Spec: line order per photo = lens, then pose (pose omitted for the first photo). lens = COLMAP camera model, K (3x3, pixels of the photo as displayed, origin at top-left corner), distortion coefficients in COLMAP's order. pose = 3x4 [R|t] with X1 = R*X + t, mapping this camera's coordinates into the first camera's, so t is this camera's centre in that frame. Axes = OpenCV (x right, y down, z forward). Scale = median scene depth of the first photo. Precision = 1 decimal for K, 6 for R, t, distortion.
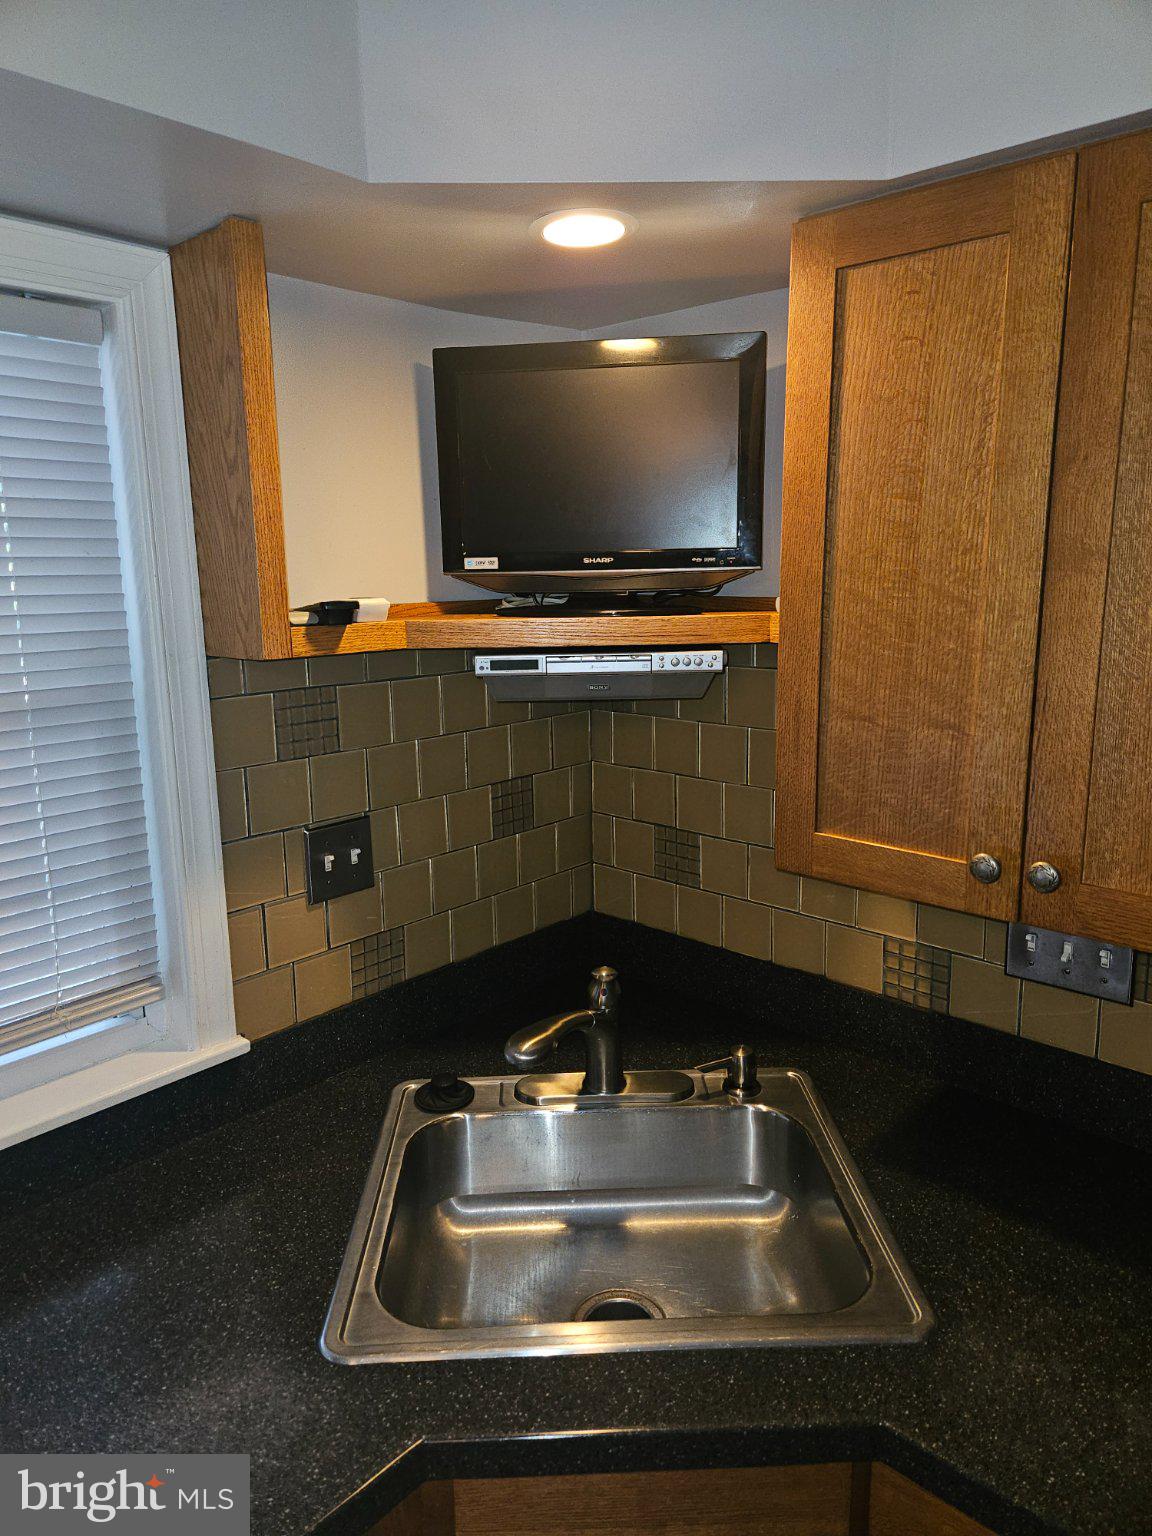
lens RADIAL K [[1041.0, 0, 581.9], [0, 1041.0, 757.1], [0, 0, 1]] dist [0.069331, 0.001536]
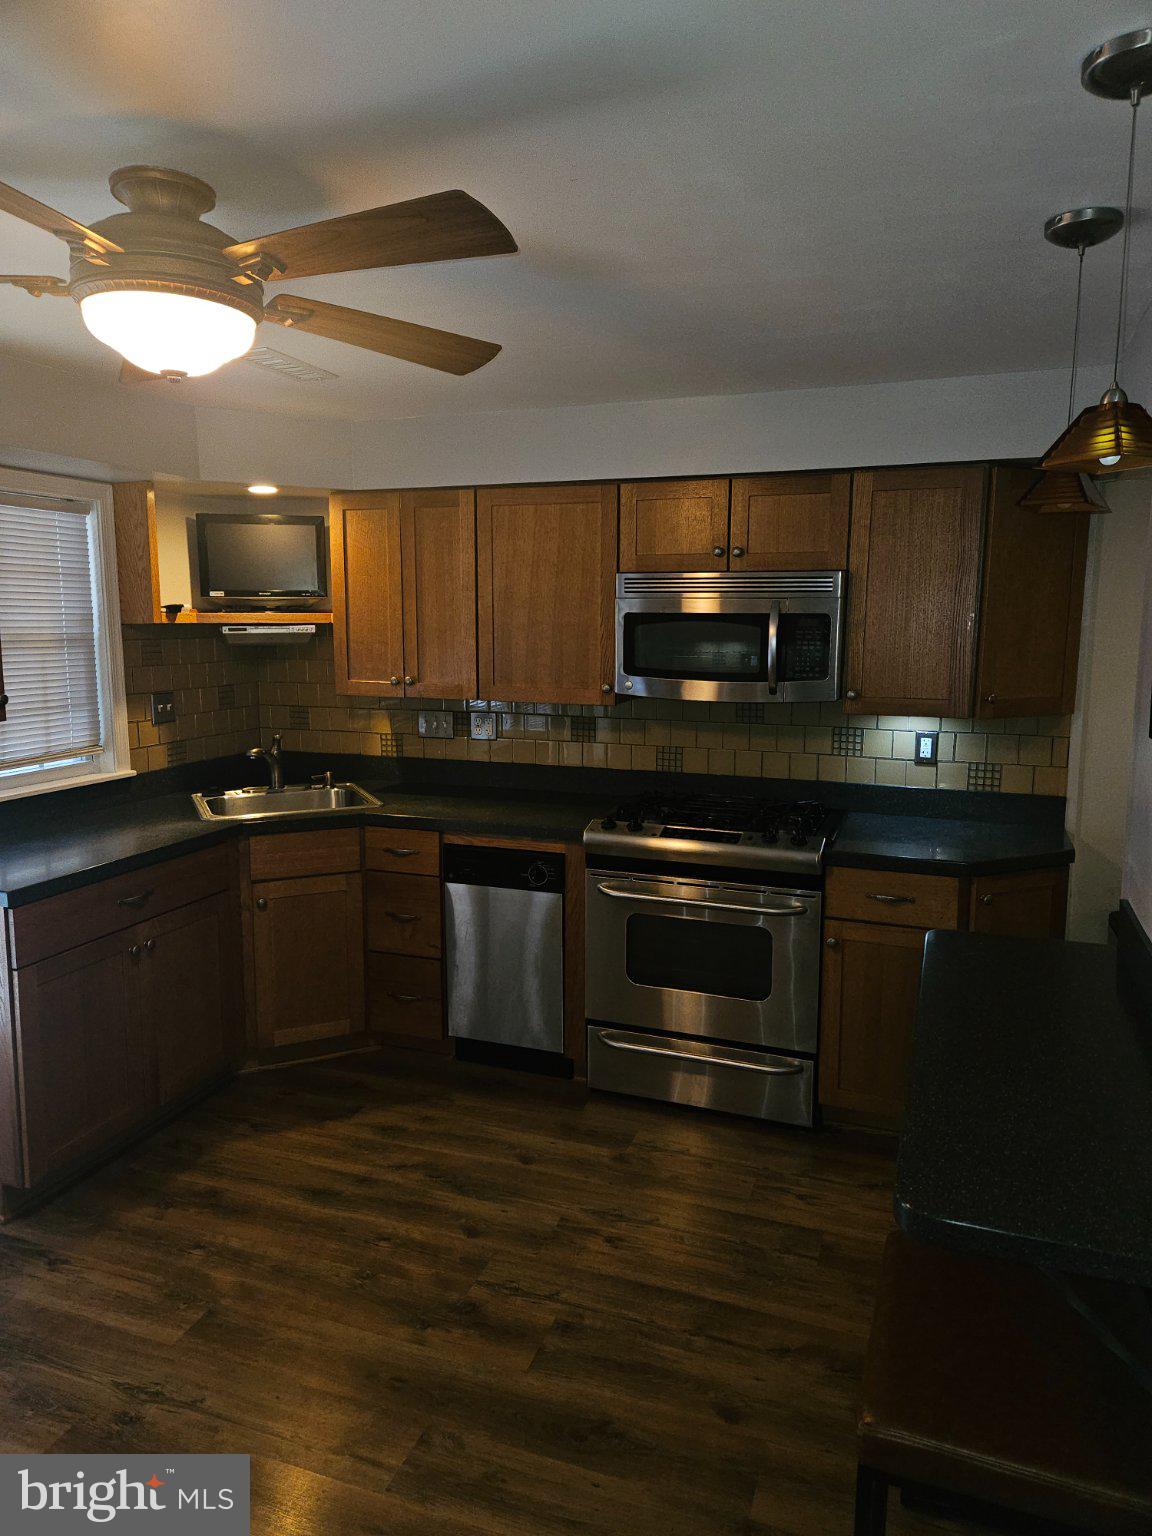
lens RADIAL K [[1041.0, 0, 581.9], [0, 1041.0, 757.1], [0, 0, 1]] dist [0.069331, 0.001536]
pose [[0.926121, -0.038083, 0.375300, -0.277600], [0.056657, 0.997648, -0.038577, 0.408355], [-0.372948, 0.056990, 0.926100, -1.905706]]
